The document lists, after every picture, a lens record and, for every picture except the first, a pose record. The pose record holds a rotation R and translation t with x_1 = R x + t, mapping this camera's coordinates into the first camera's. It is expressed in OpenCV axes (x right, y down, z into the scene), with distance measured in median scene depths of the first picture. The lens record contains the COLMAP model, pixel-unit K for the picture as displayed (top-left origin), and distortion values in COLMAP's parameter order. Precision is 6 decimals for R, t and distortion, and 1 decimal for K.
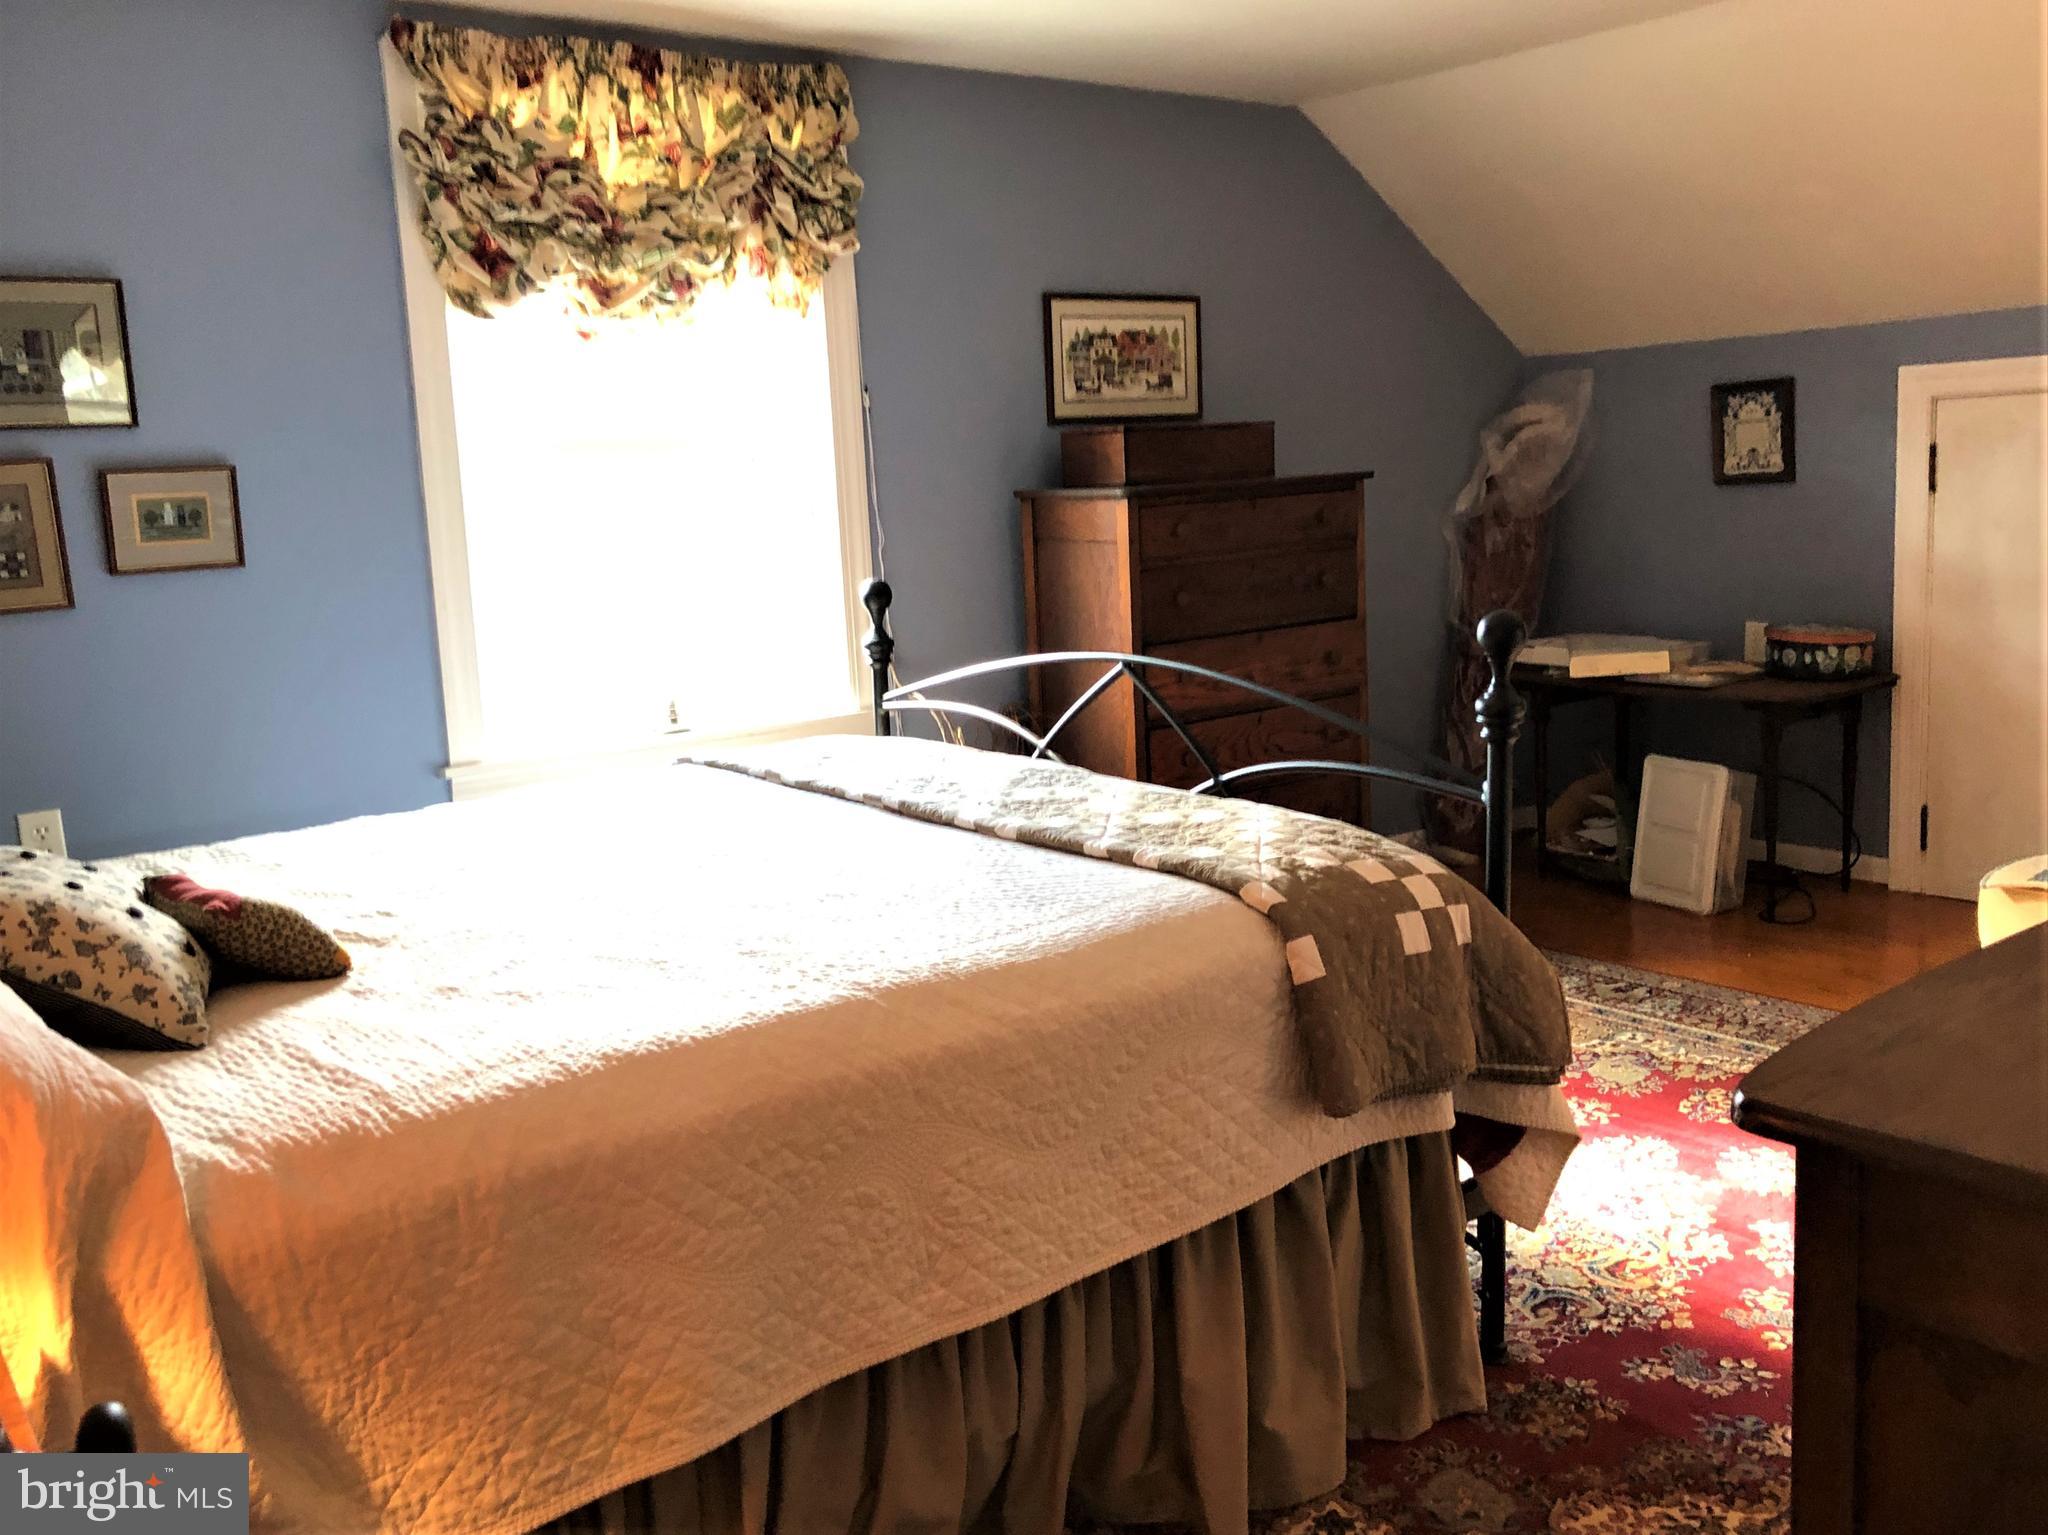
lens RADIAL K [[1696.4, 0, 1024.0], [0, 1696.4, 767.5], [0, 0, 1]] dist [0.010305, -0.019879]
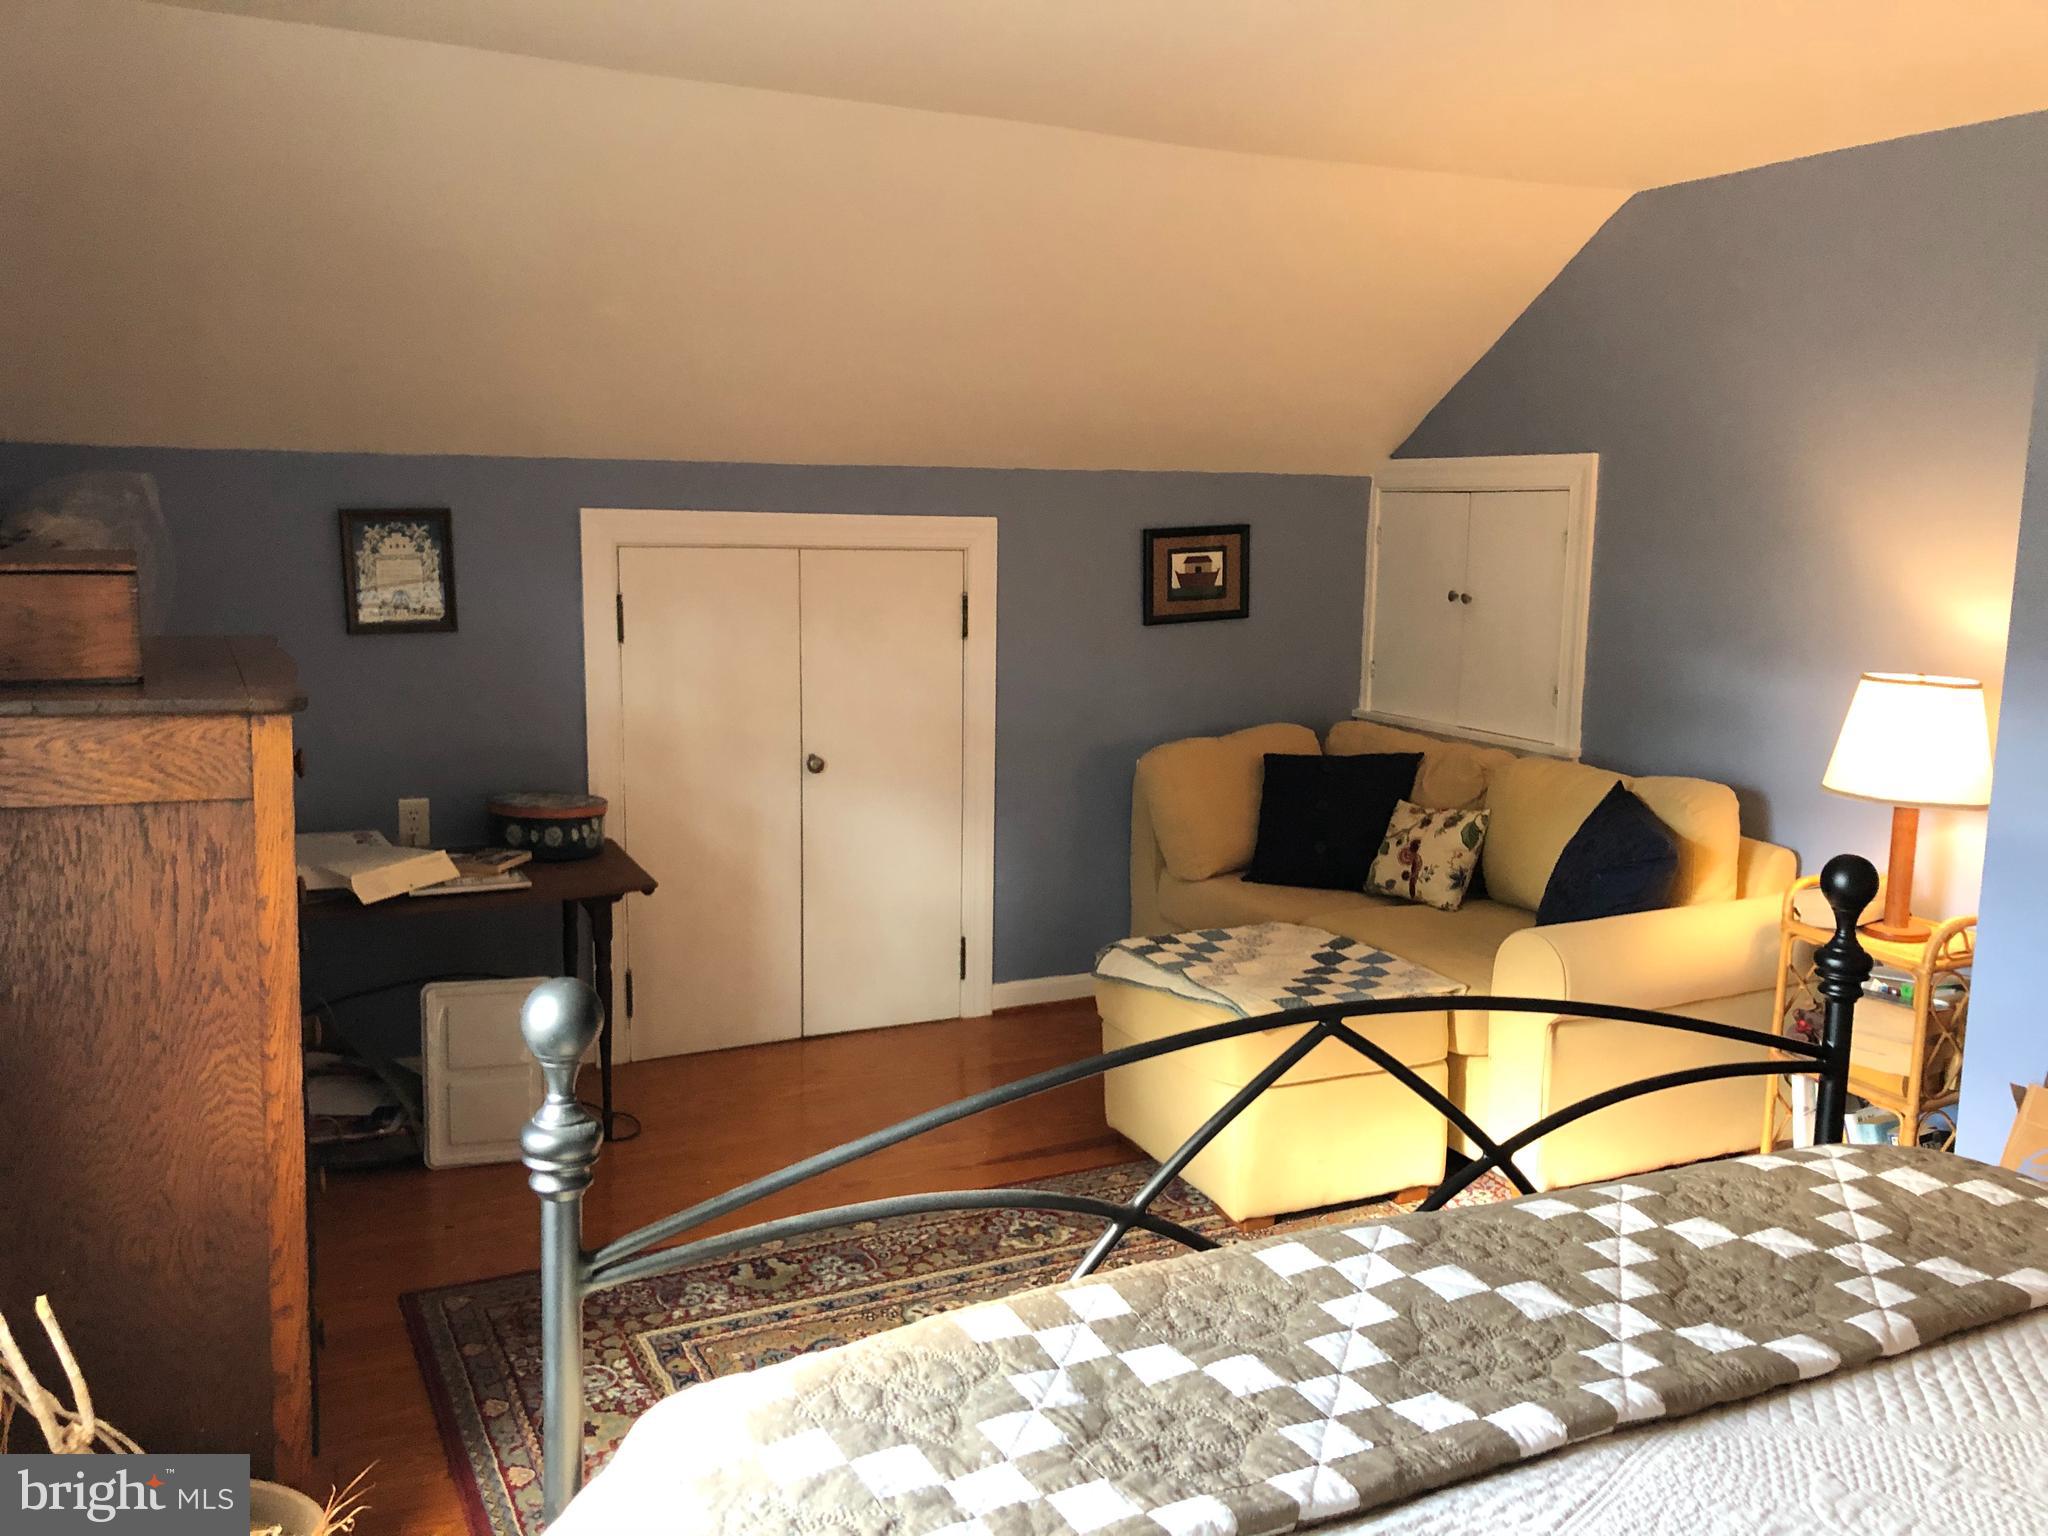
lens RADIAL K [[1696.4, 0, 1024.0], [0, 1696.4, 768.0], [0, 0, 1]] dist [0.010305, -0.019879]
pose [[0.203683, -0.109594, 0.972884, -0.327336], [0.134721, 0.987399, 0.083024, -0.133890], [-0.969723, 0.114158, 0.215881, 0.554035]]
